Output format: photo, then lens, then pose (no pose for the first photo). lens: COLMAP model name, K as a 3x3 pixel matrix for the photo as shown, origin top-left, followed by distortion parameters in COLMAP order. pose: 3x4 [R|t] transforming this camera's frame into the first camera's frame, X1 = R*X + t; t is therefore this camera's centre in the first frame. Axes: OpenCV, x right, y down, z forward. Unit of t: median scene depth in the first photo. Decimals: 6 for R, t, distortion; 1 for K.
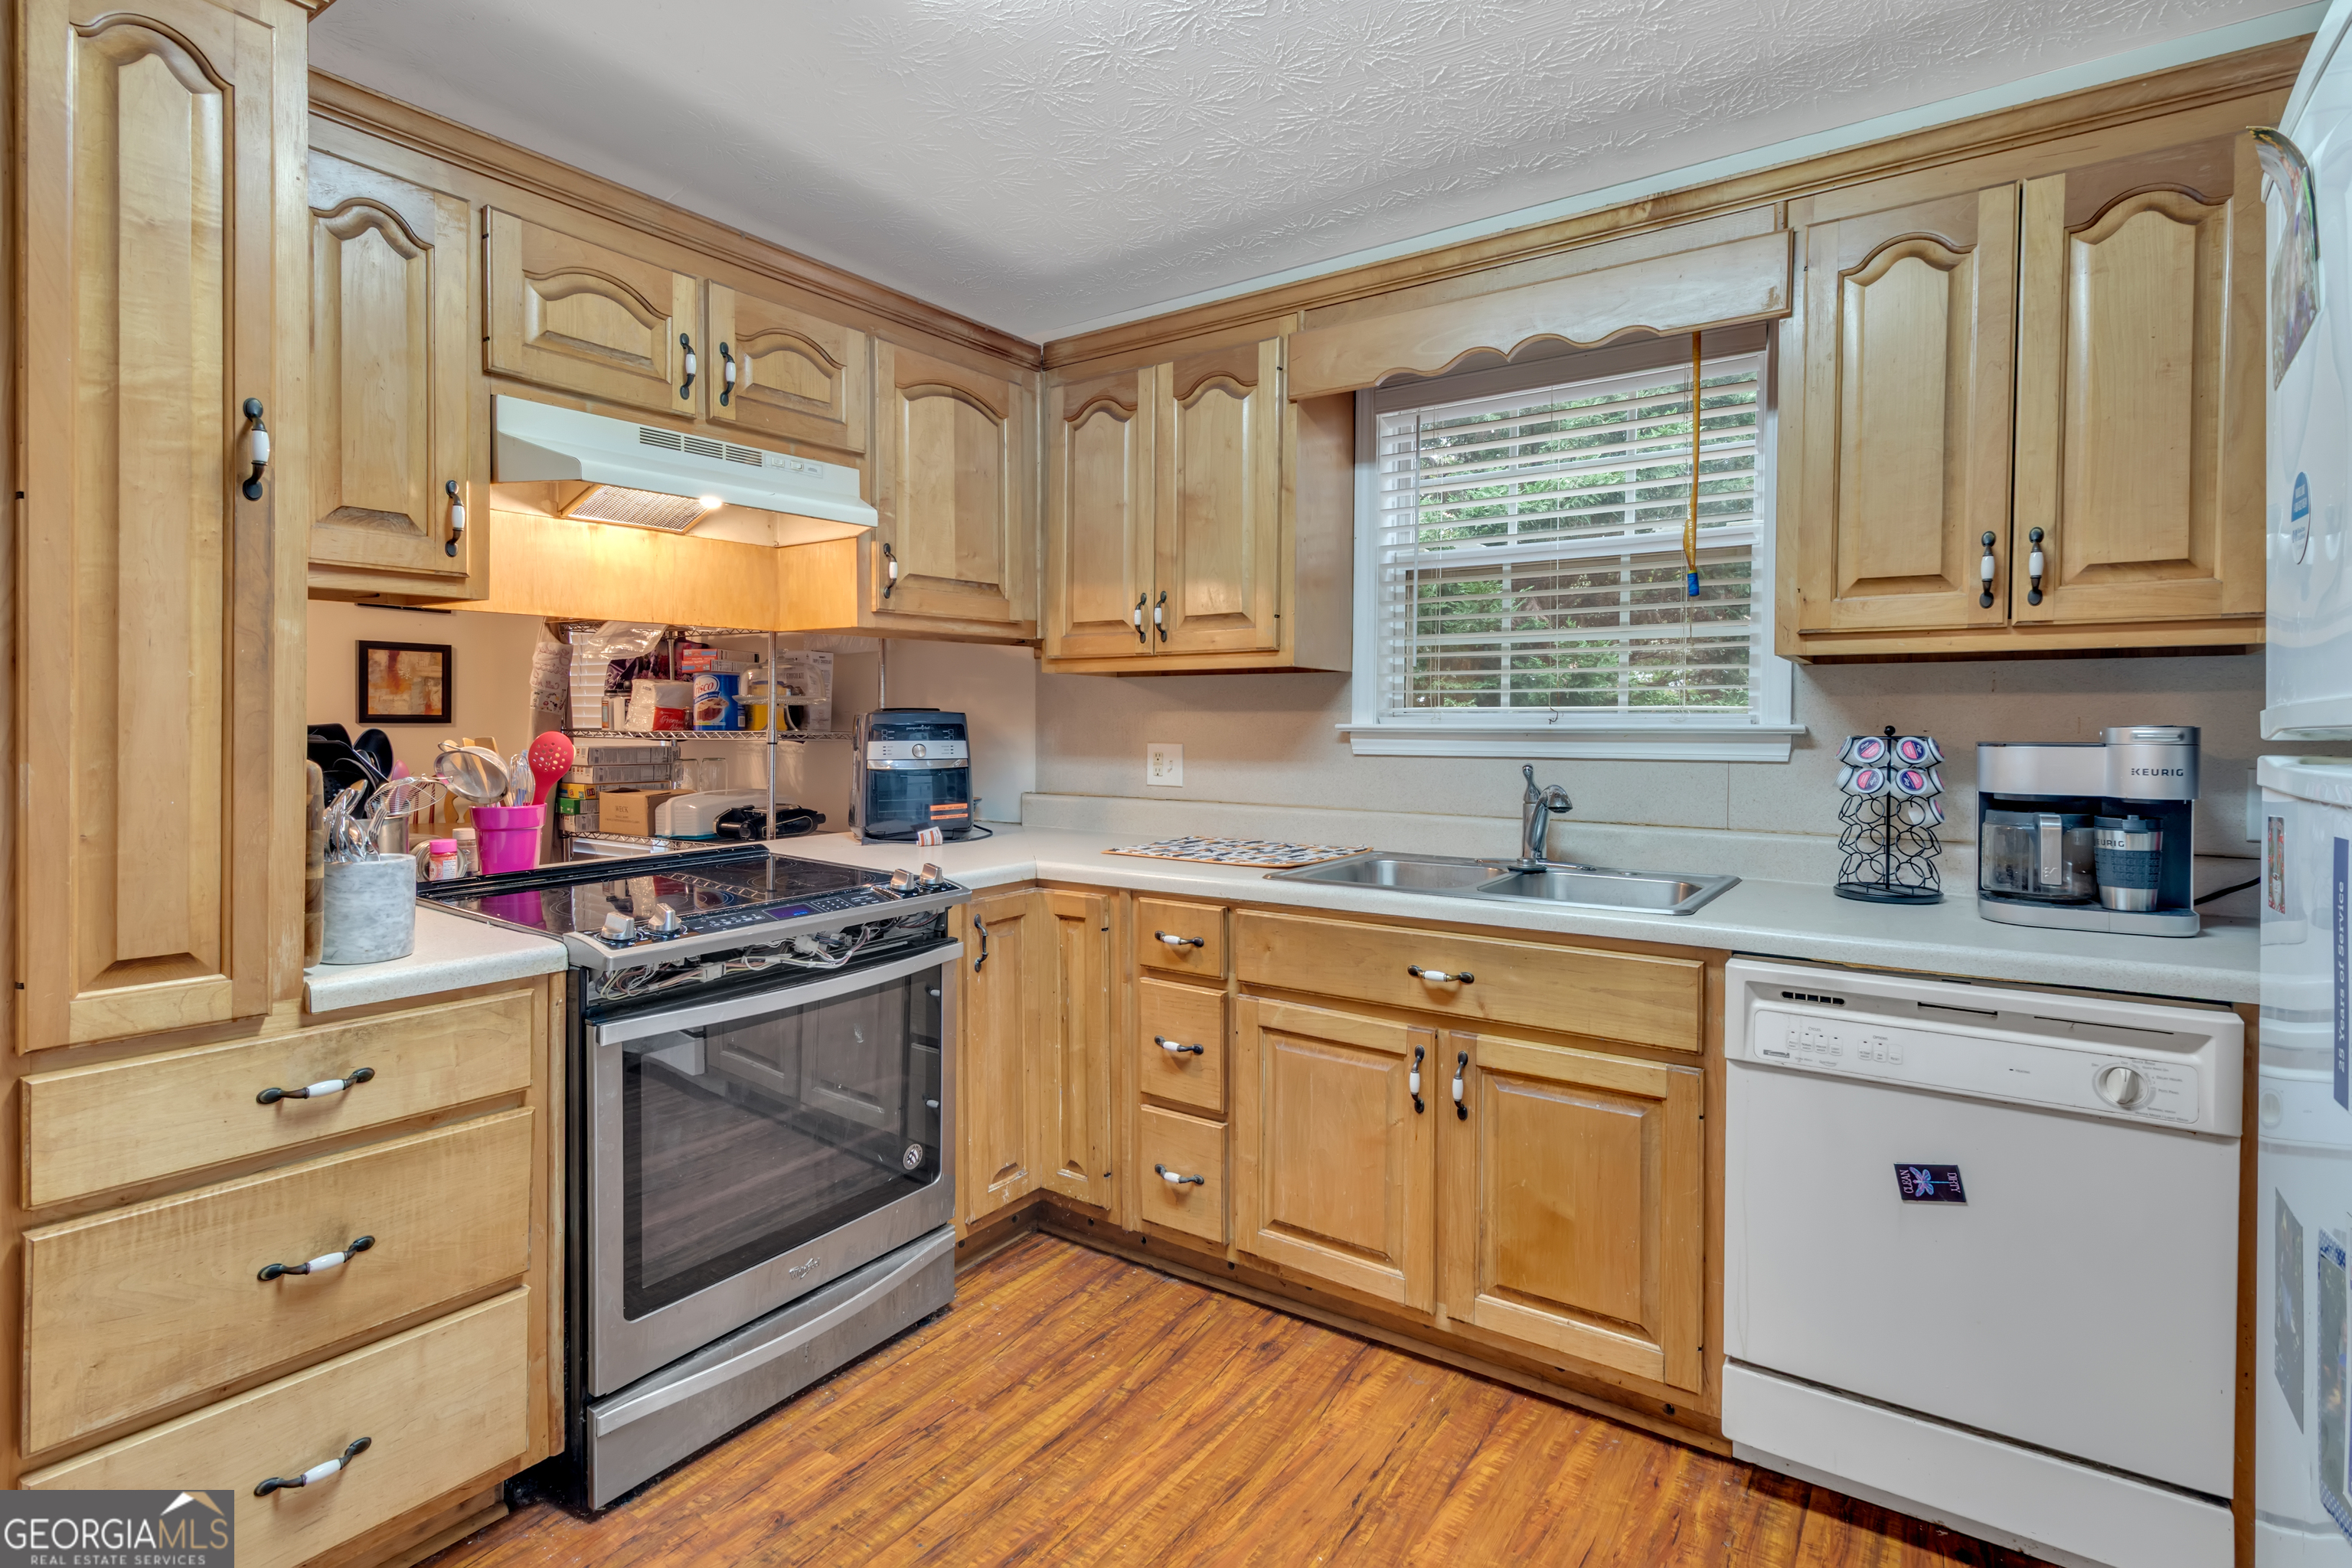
lens RADIAL K [[1137.9, 0, 1226.2], [0, 1137.9, 721.6], [0, 0, 1]] dist [0.001571, 0.000792]
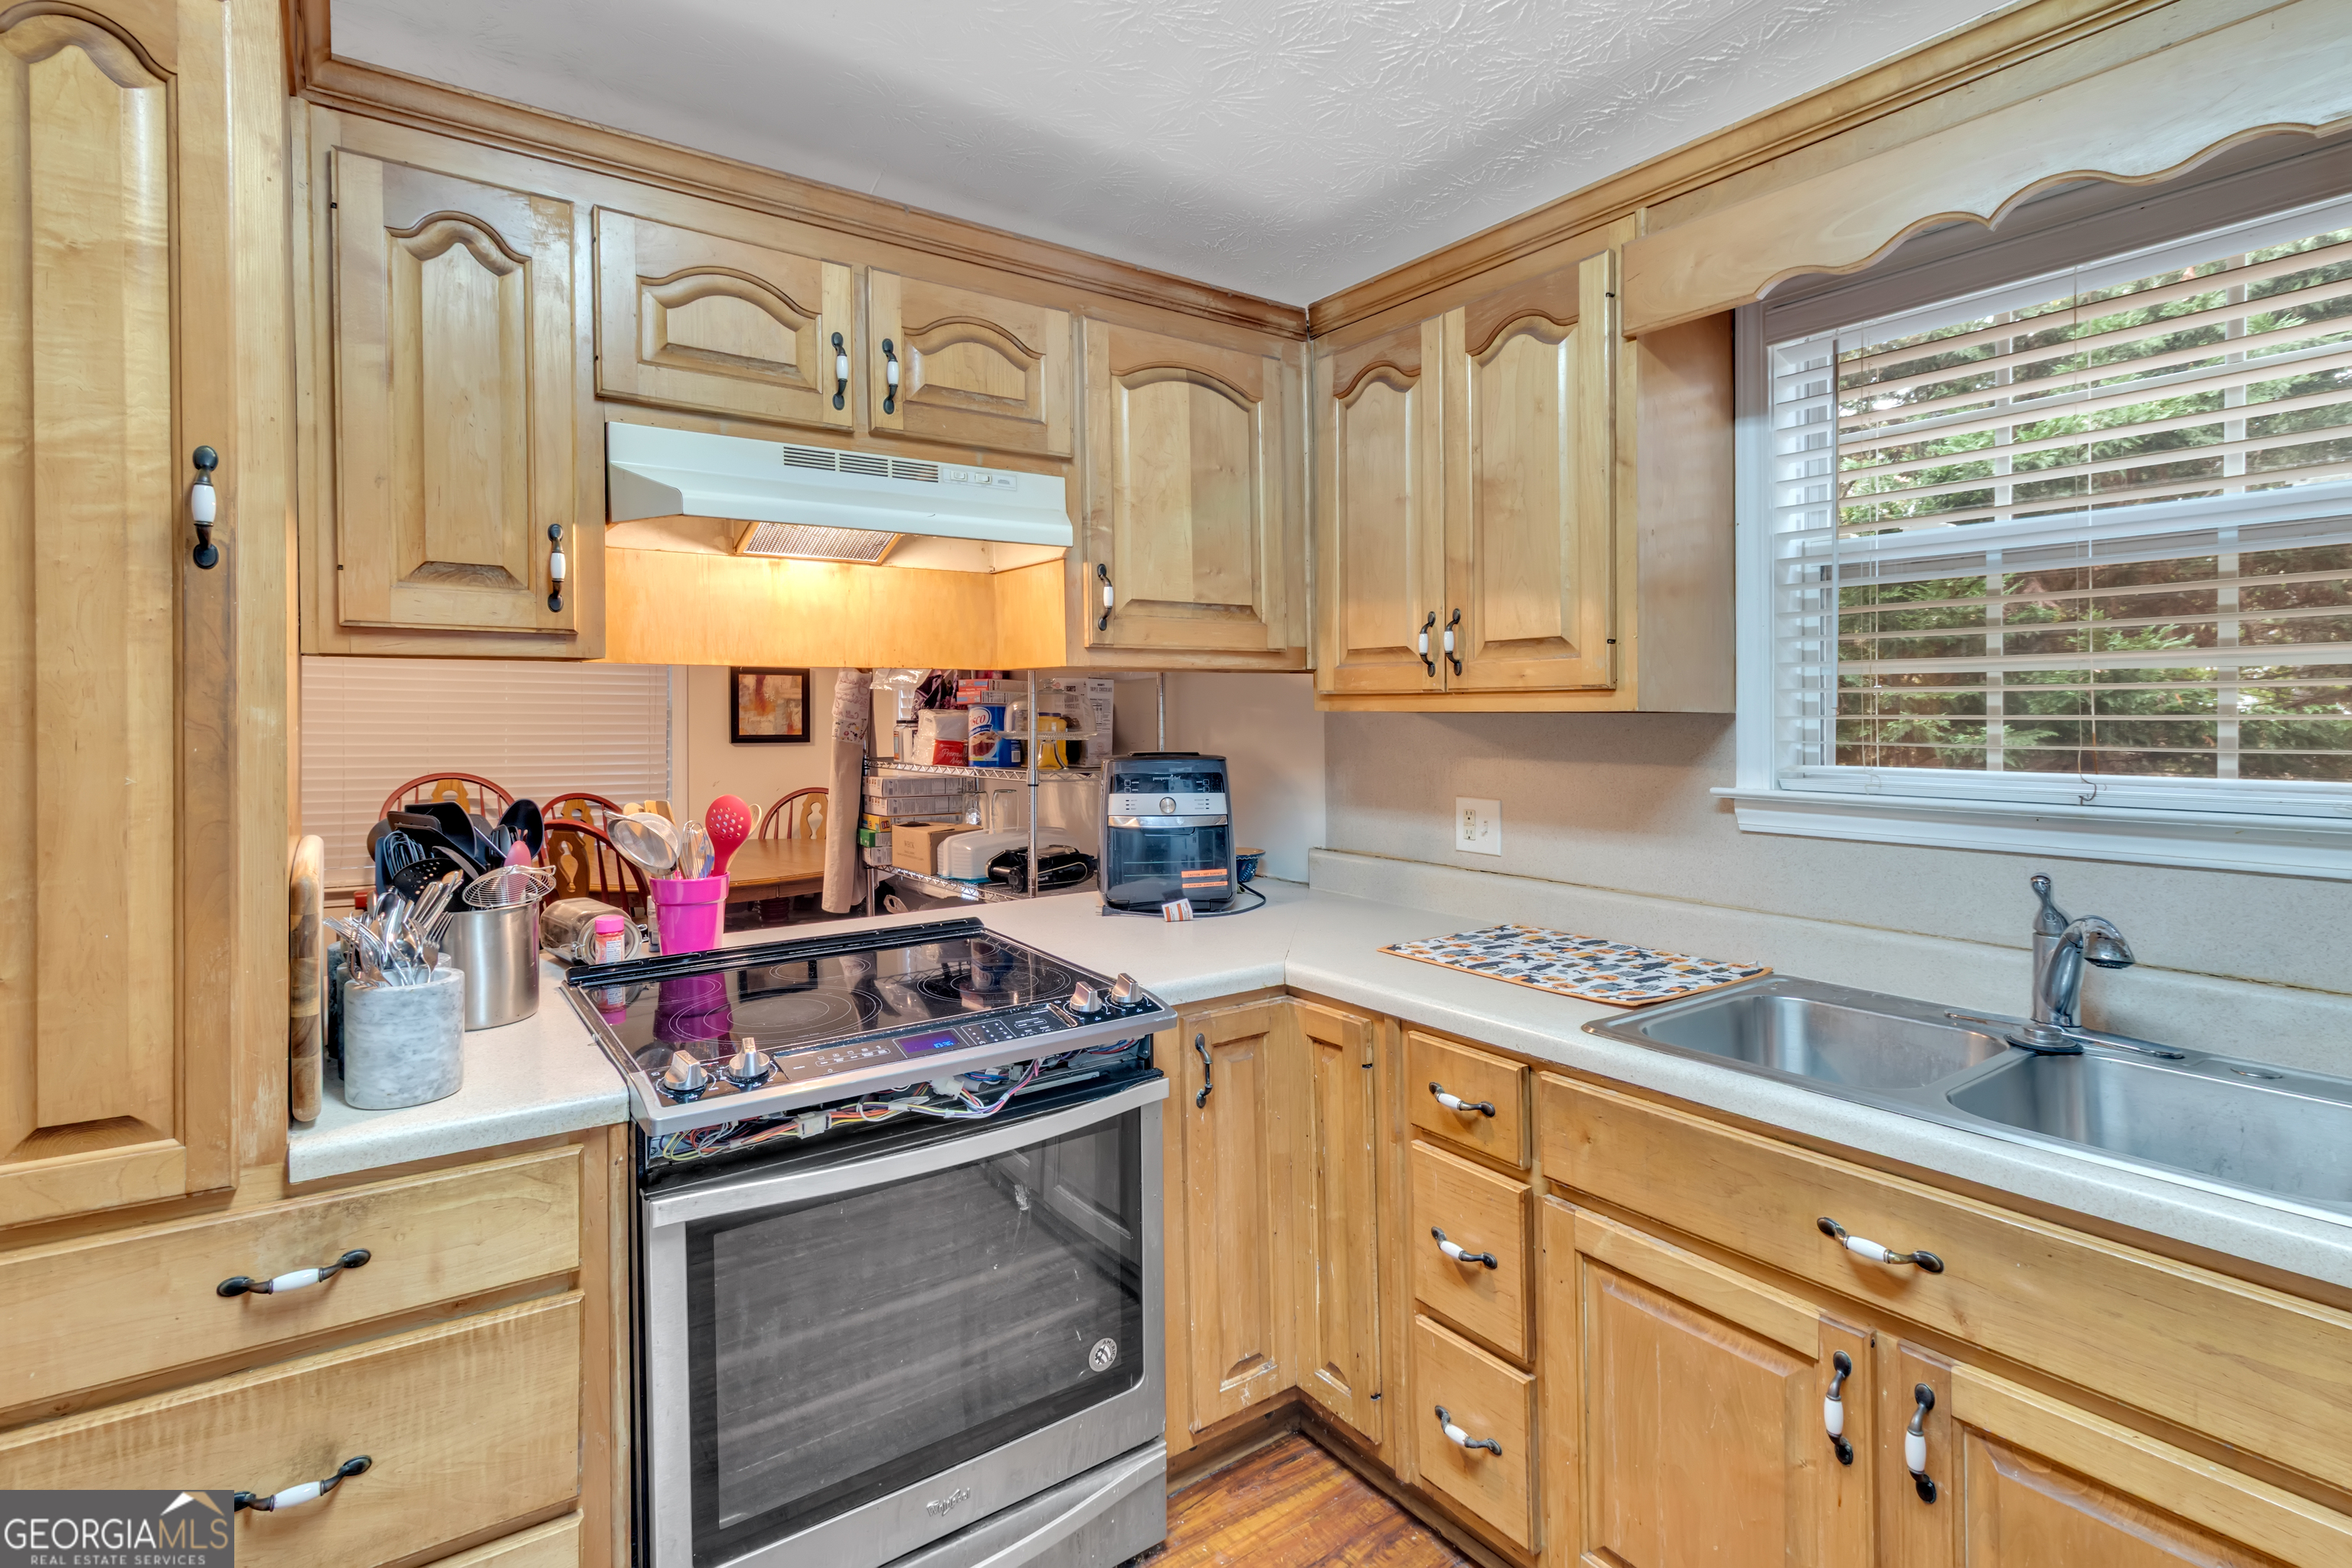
lens RADIAL K [[1170.1, 0, 1184.1], [0, 1170.1, 678.0], [0, 0, 1]] dist [0.007004, 0.000502]
pose [[0.934481, -0.008604, -0.355909, 0.067854], [-0.004220, 0.999370, -0.035240, -0.052497], [0.355988, 0.034433, 0.933856, 0.274339]]
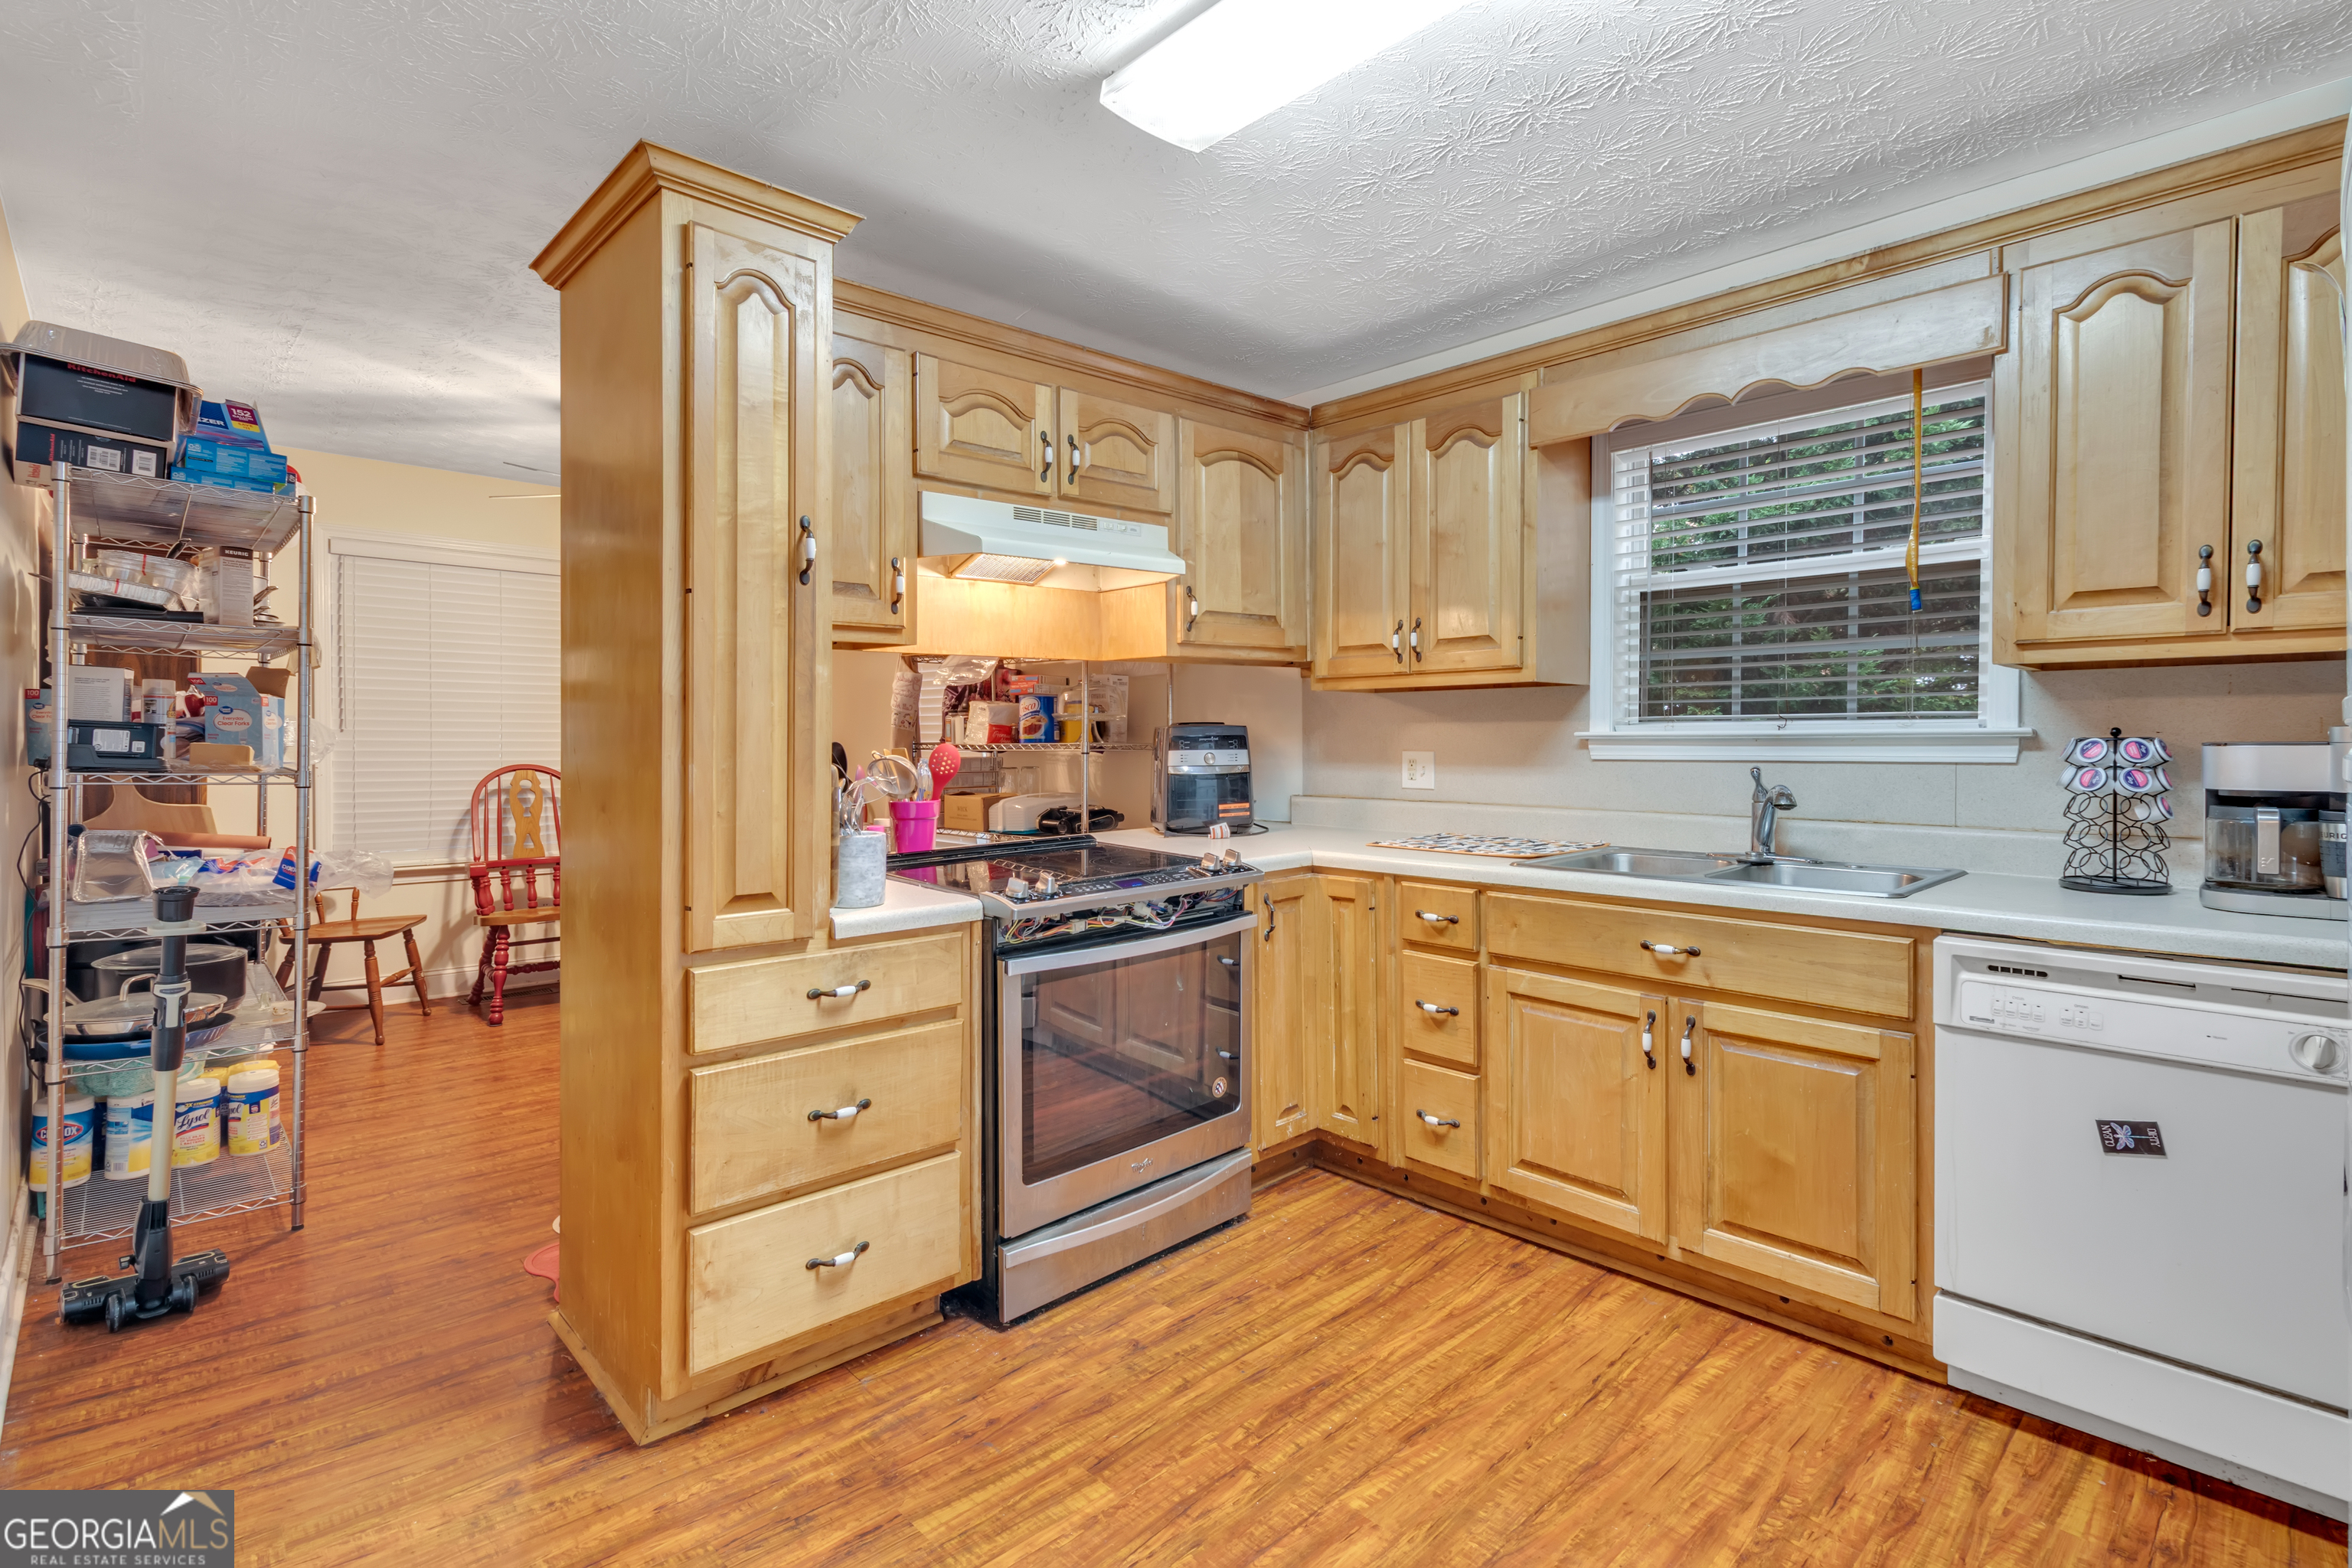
lens RADIAL K [[1114.4, 0, 1248.0], [0, 1114.4, 749.6], [0, 0, 1]] dist [0.004142, 0.000759]
pose [[0.981799, -0.007128, -0.189790, -0.014830], [0.009834, 0.999863, 0.013319, 0.002201], [0.189669, -0.014943, 0.981734, -0.180492]]
